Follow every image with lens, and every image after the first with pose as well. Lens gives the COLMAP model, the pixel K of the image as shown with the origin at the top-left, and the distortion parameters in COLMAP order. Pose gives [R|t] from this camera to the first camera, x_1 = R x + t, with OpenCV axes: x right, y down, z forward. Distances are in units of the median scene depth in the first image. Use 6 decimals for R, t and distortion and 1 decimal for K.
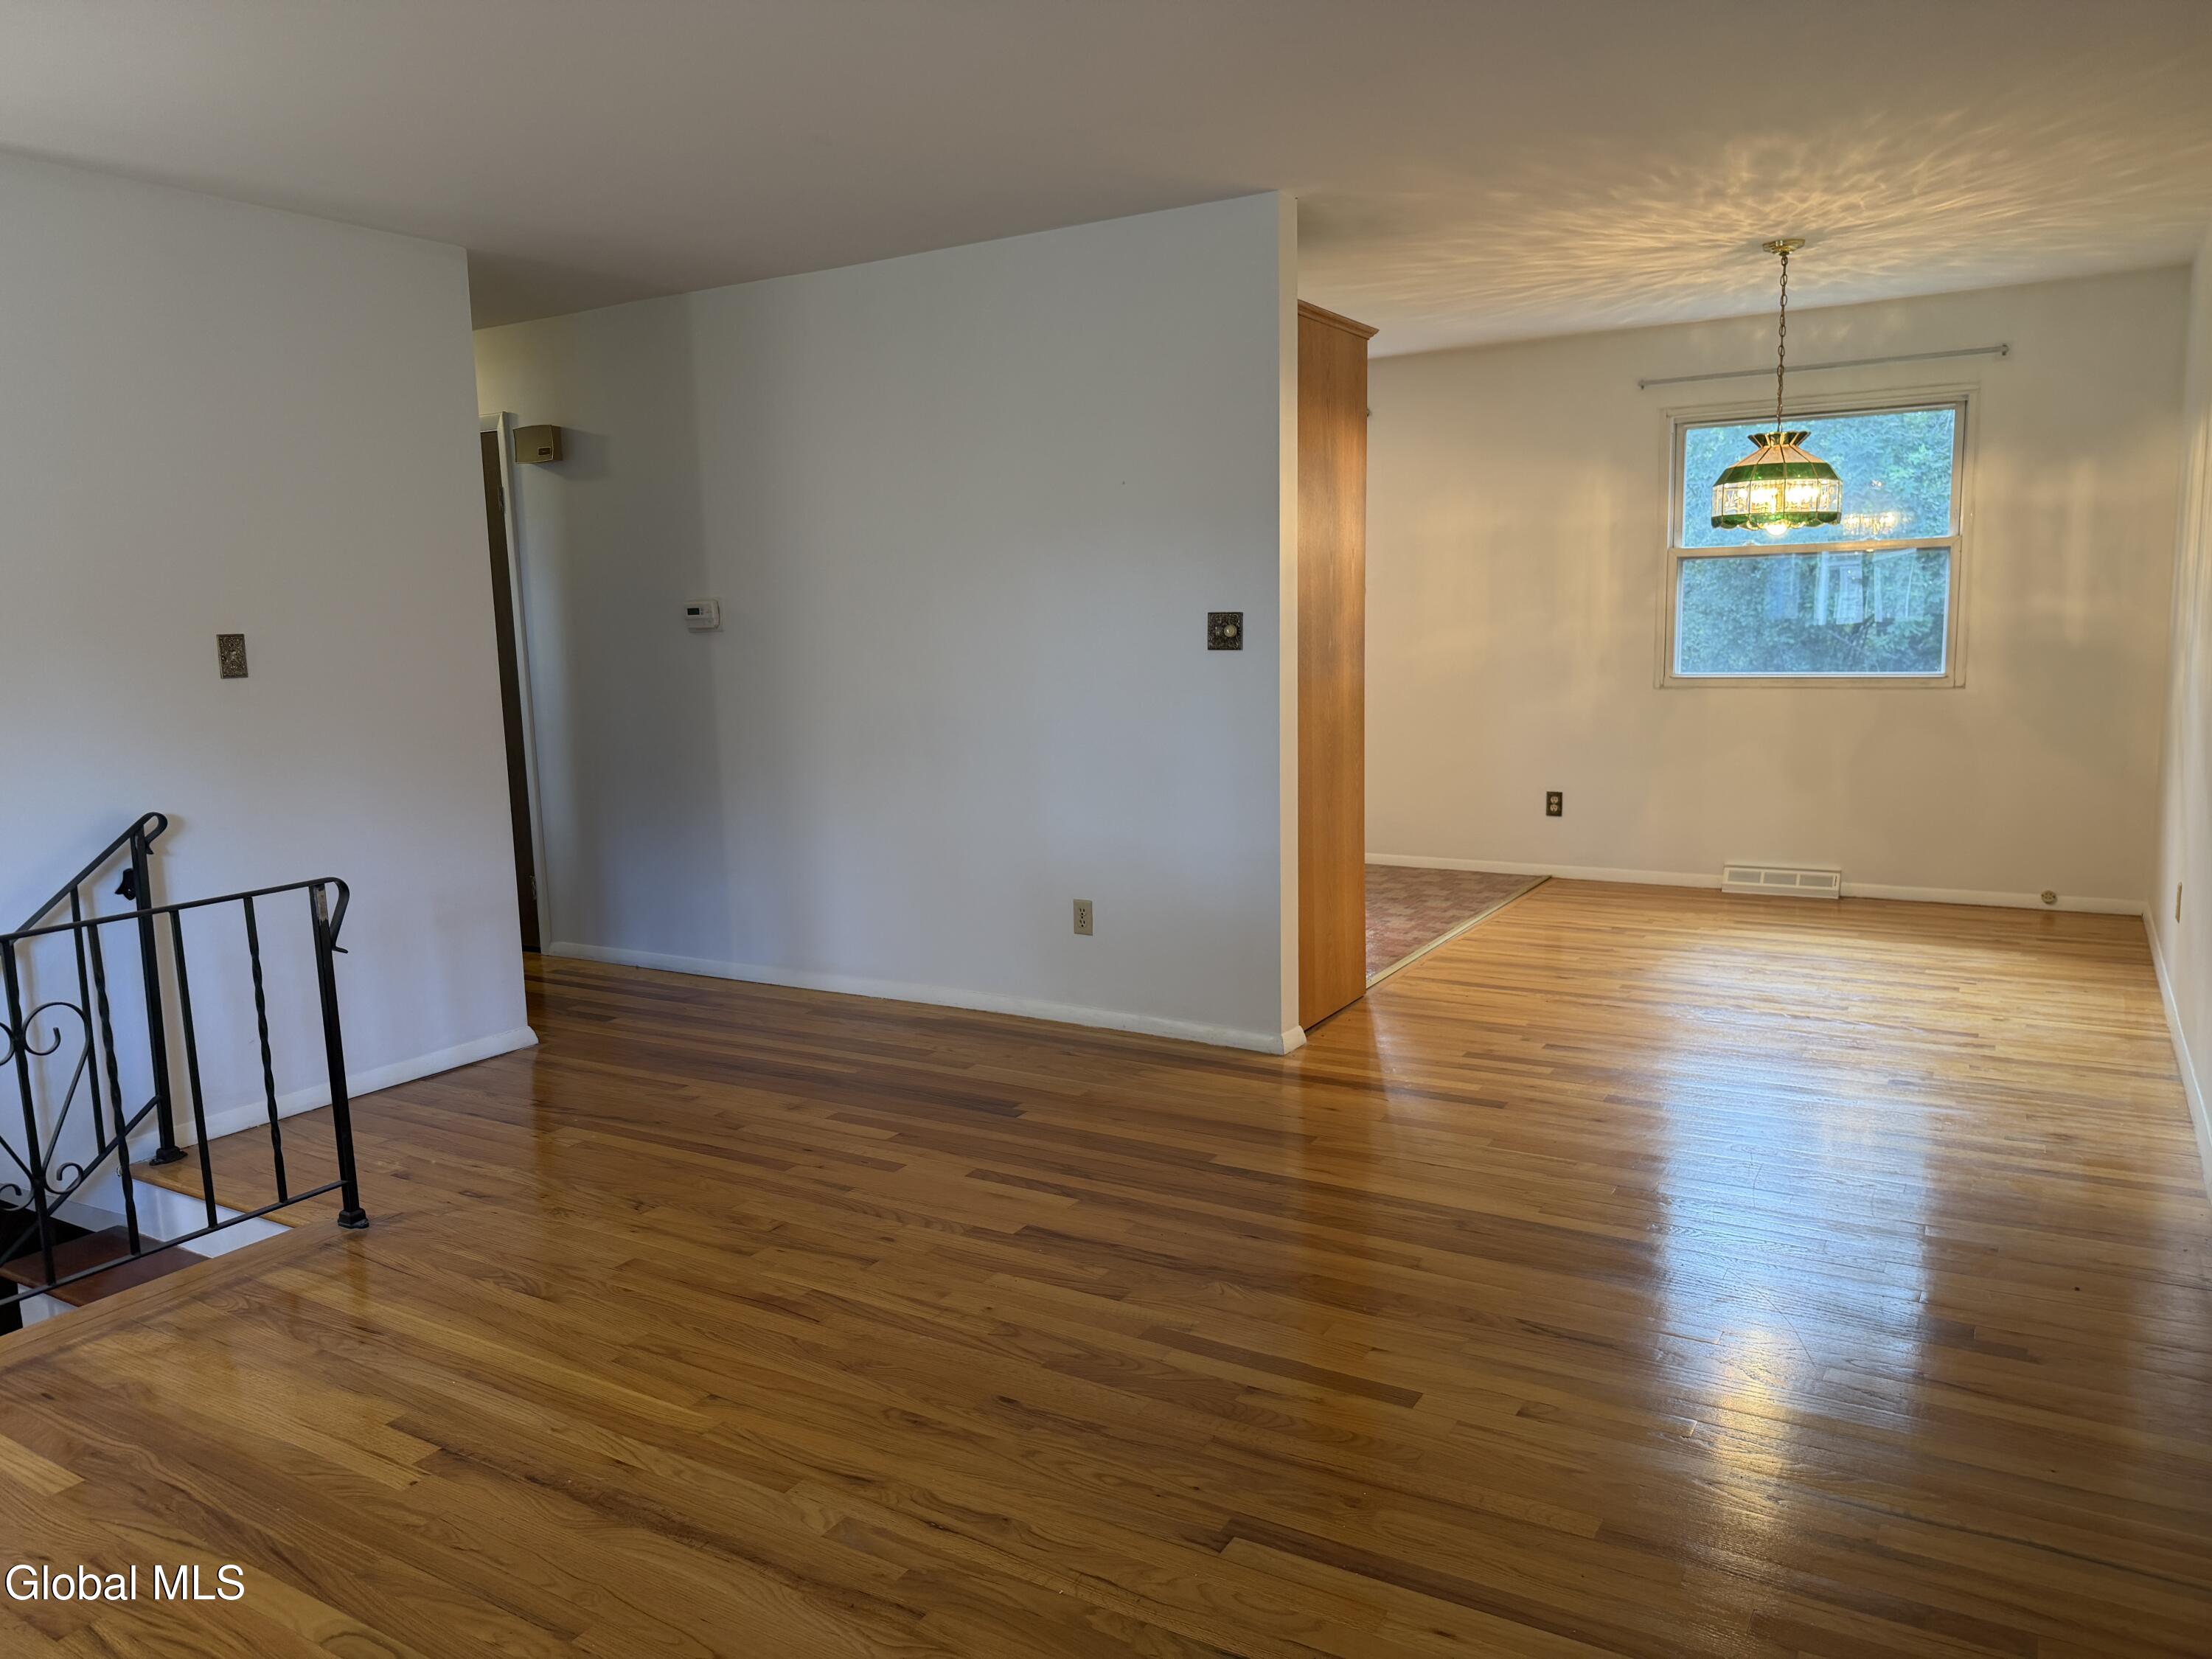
lens RADIAL K [[1542.9, 0, 1126.8], [0, 1542.9, 833.8], [0, 0, 1]] dist [0.021457, -0.031802]
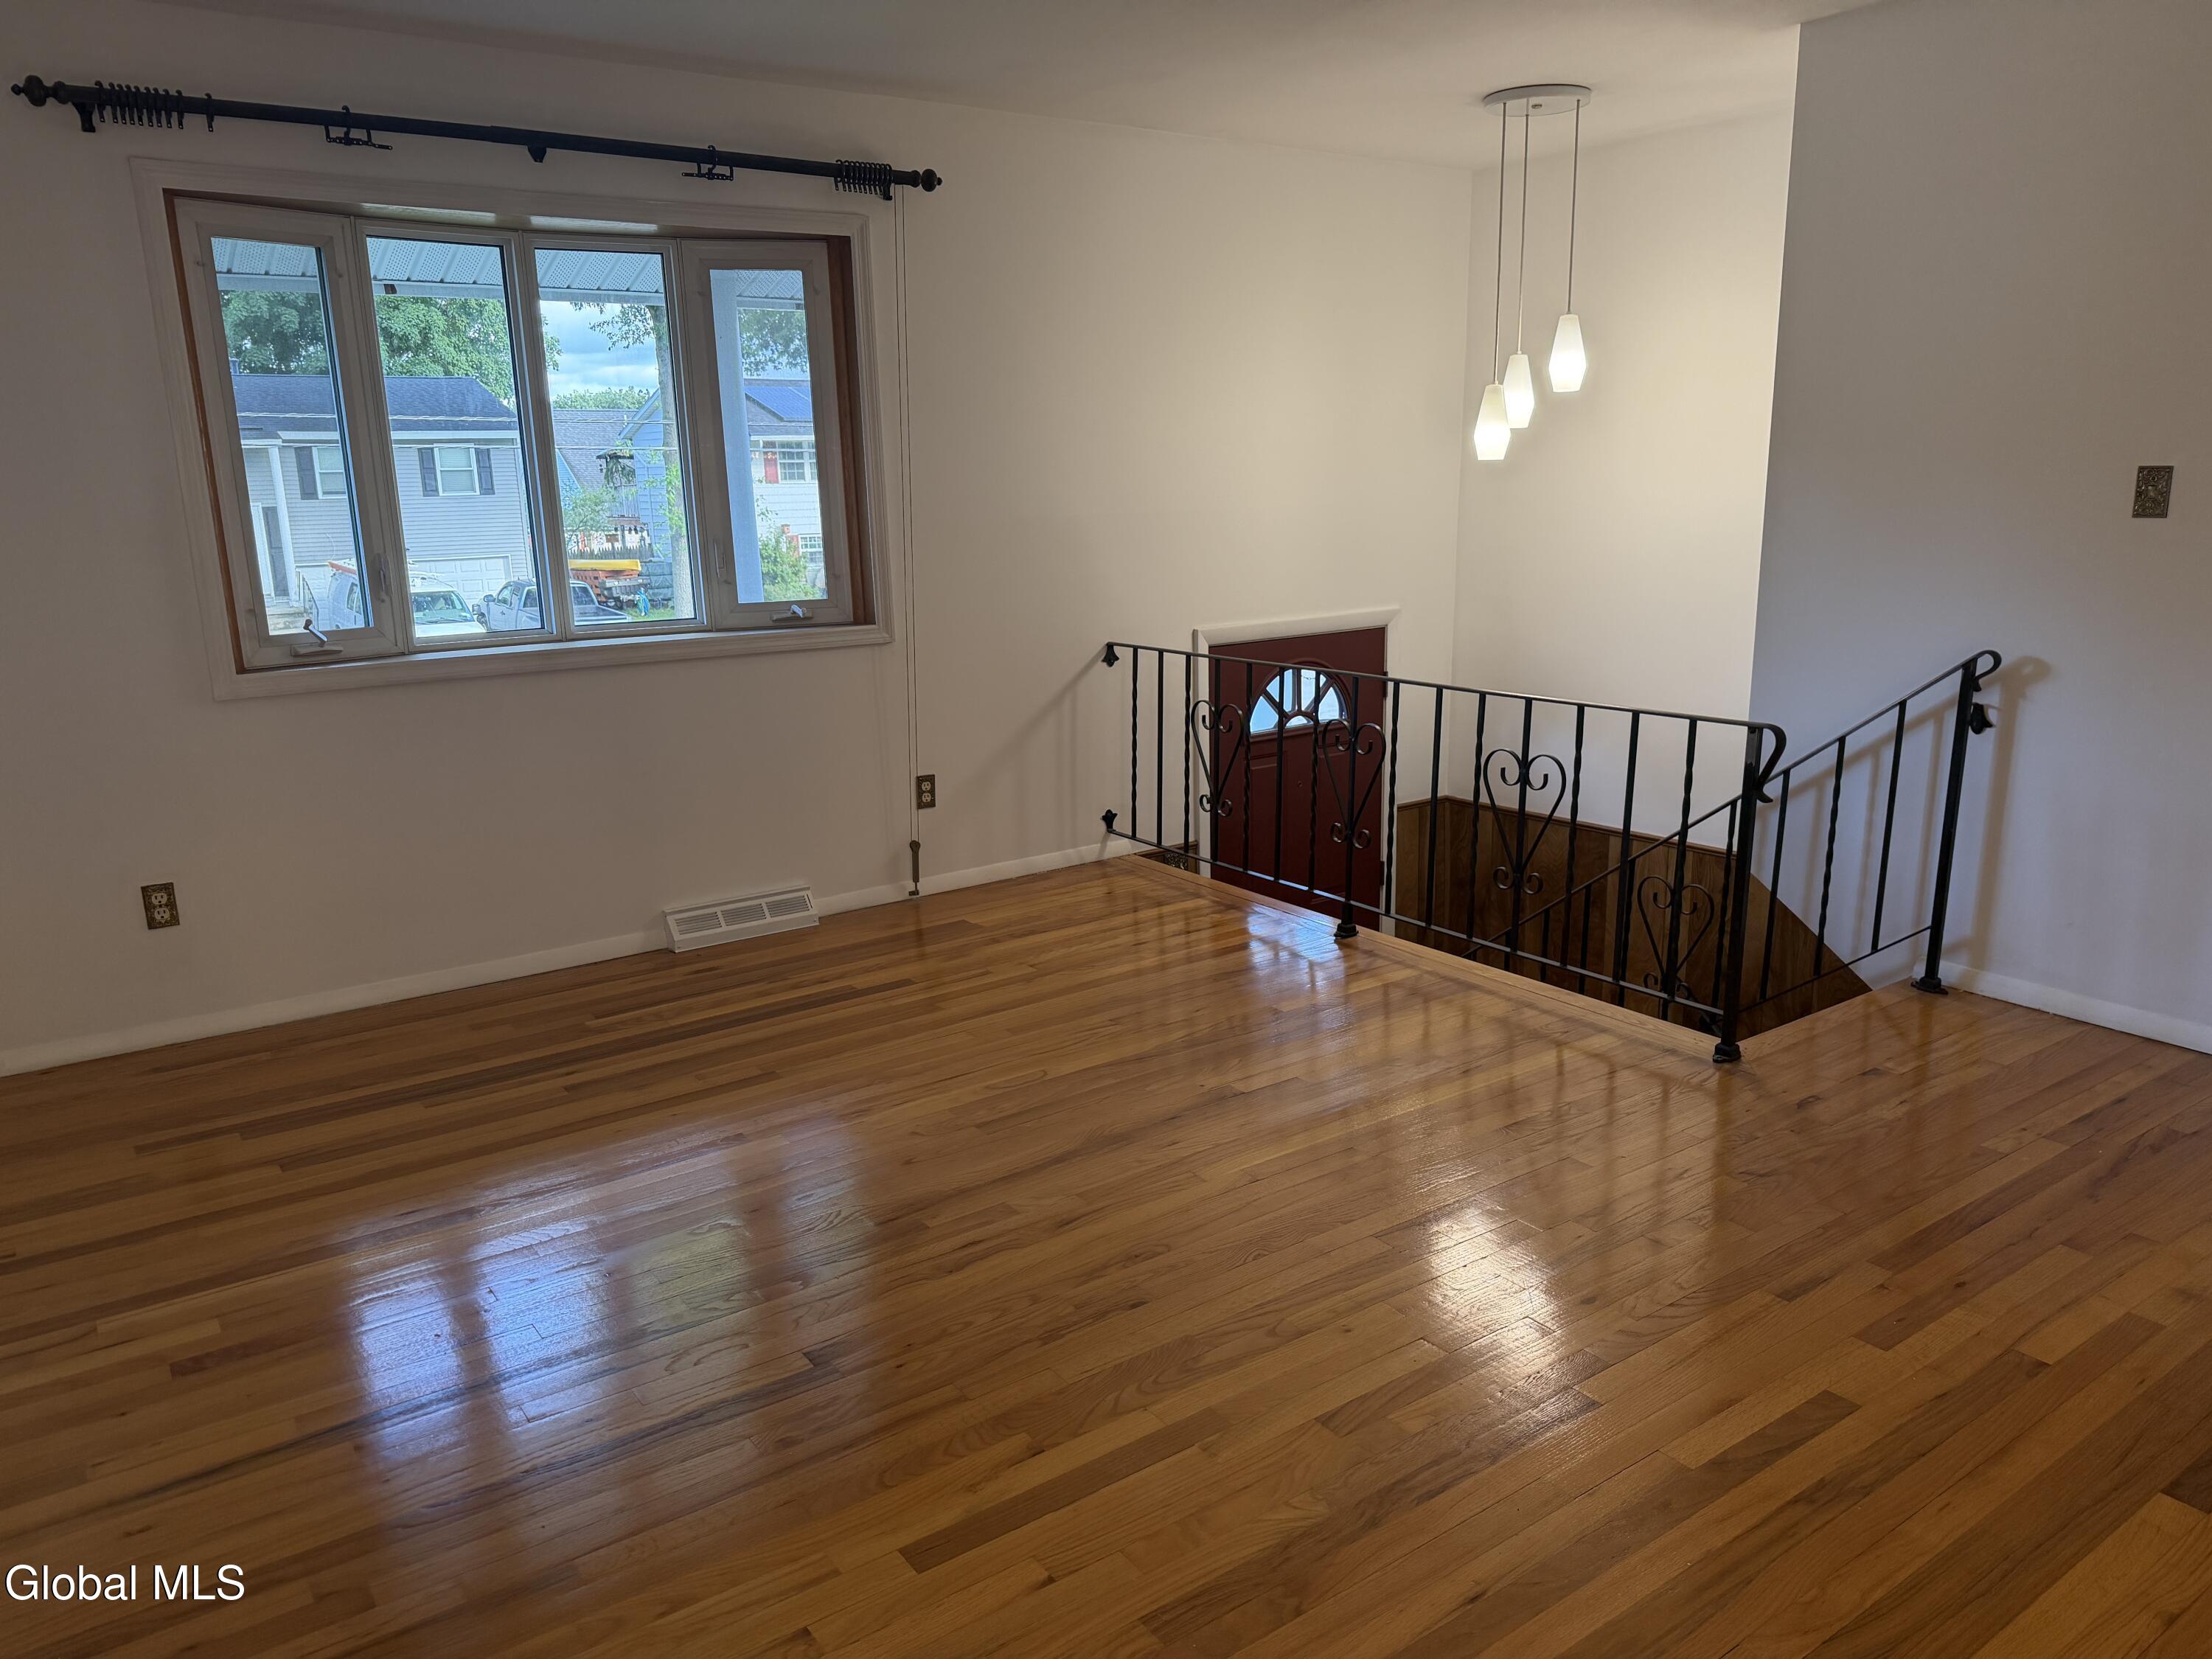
lens RADIAL K [[1542.9, 0, 1082.8], [0, 1542.9, 873.8], [0, 0, 1]] dist [0.021457, -0.031802]
pose [[-0.415814, 0.266285, -0.869593, 0.566851], [-0.101211, 0.936685, 0.335226, -0.172893], [0.903800, 0.227404, -0.362536, 0.991126]]
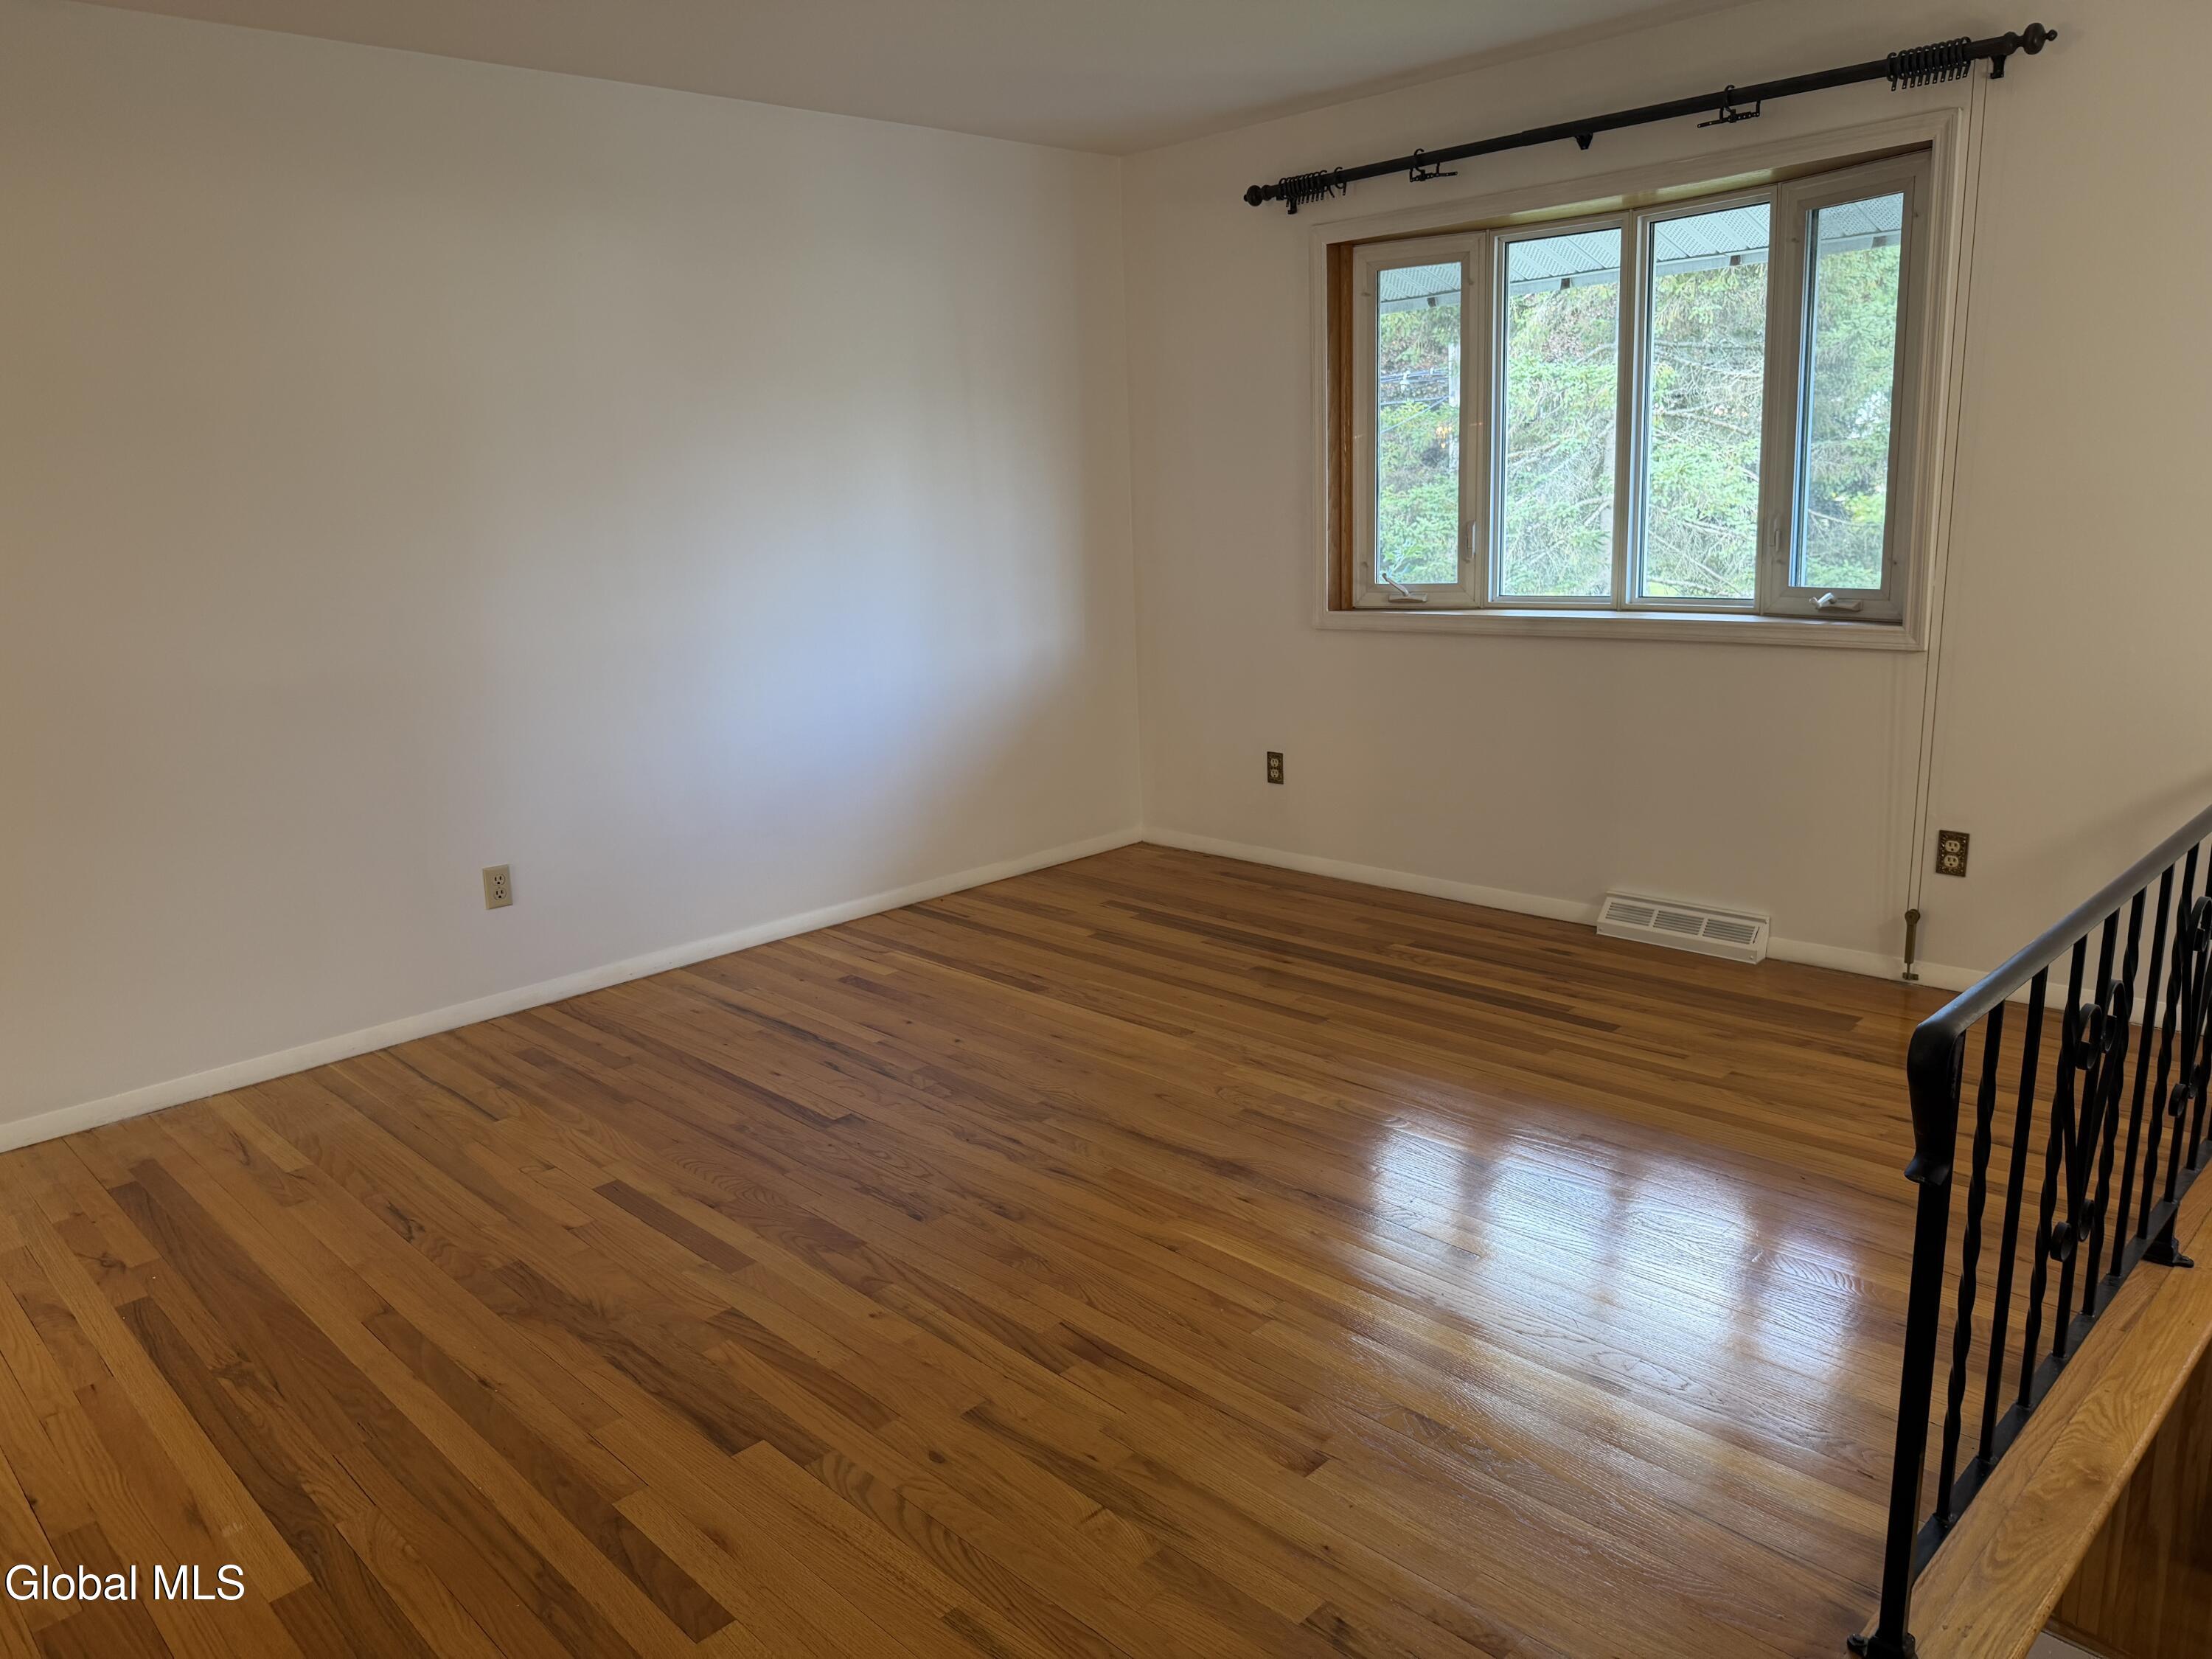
lens RADIAL K [[1542.9, 0, 1084.4], [0, 1542.9, 809.0], [0, 0, 1]] dist [0.021457, -0.031802]
pose [[-0.963242, 0.008627, 0.268498, -0.382449], [0.100252, 0.938822, 0.329490, -0.196803], [-0.249229, 0.344296, -0.905177, 1.461035]]
